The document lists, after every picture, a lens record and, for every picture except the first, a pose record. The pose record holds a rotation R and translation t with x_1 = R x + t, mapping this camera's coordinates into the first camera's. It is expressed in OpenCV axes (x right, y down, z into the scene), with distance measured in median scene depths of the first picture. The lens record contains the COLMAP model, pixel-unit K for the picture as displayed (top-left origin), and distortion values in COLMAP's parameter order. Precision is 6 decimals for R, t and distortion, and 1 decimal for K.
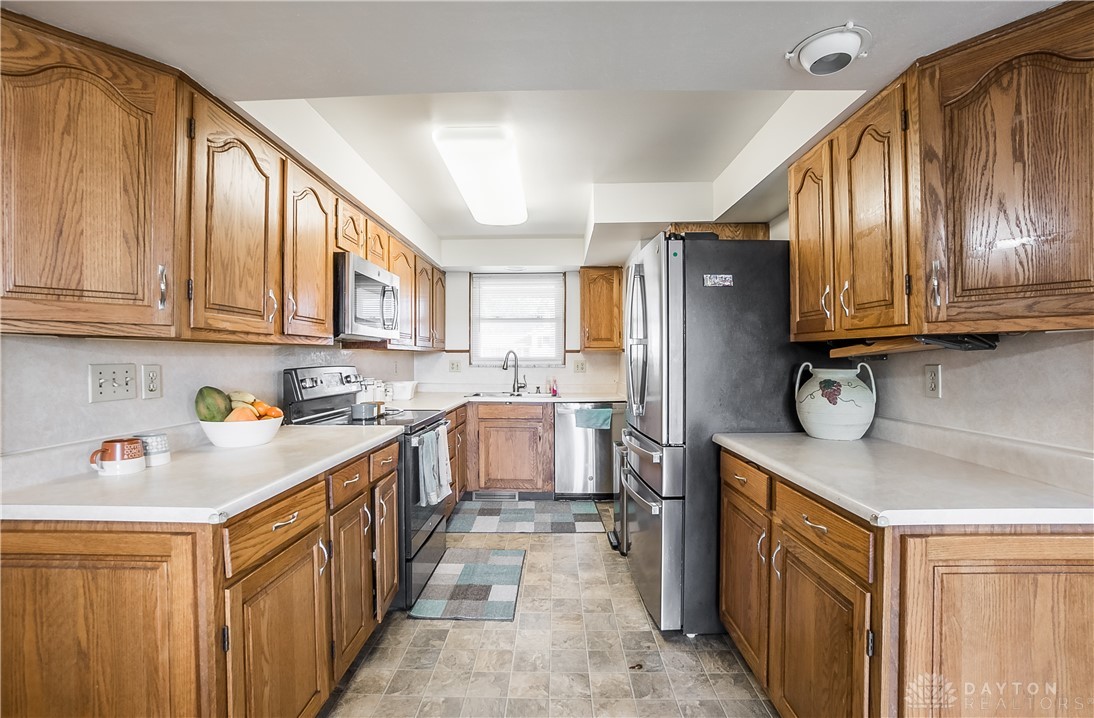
lens RADIAL K [[496.7, 0, 546.5], [0, 496.7, 358.5], [0, 0, 1]] dist [-0.042697, 0.006733]
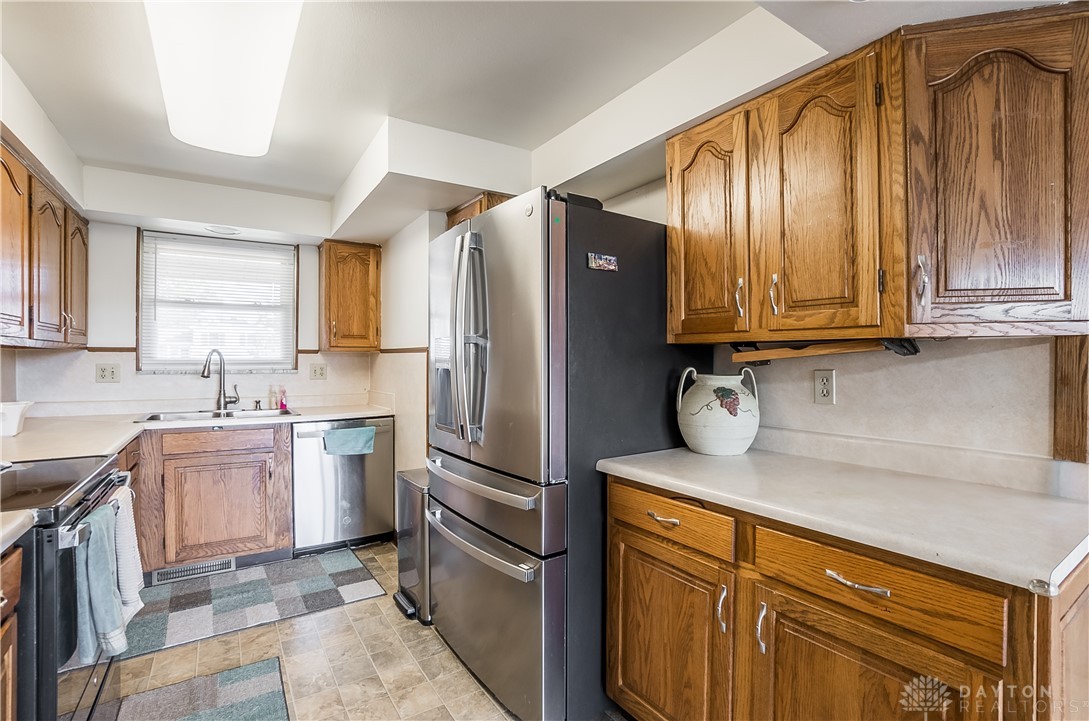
lens RADIAL K [[494.4, 0, 545.2], [0, 494.4, 362.5], [0, 0, 1]] dist [-0.042697, 0.006733]
pose [[0.820198, -0.000905, 0.572079, -0.171955], [-0.002083, 0.999987, 0.004568, -0.004225], [-0.572076, -0.004939, 0.820186, 0.416491]]
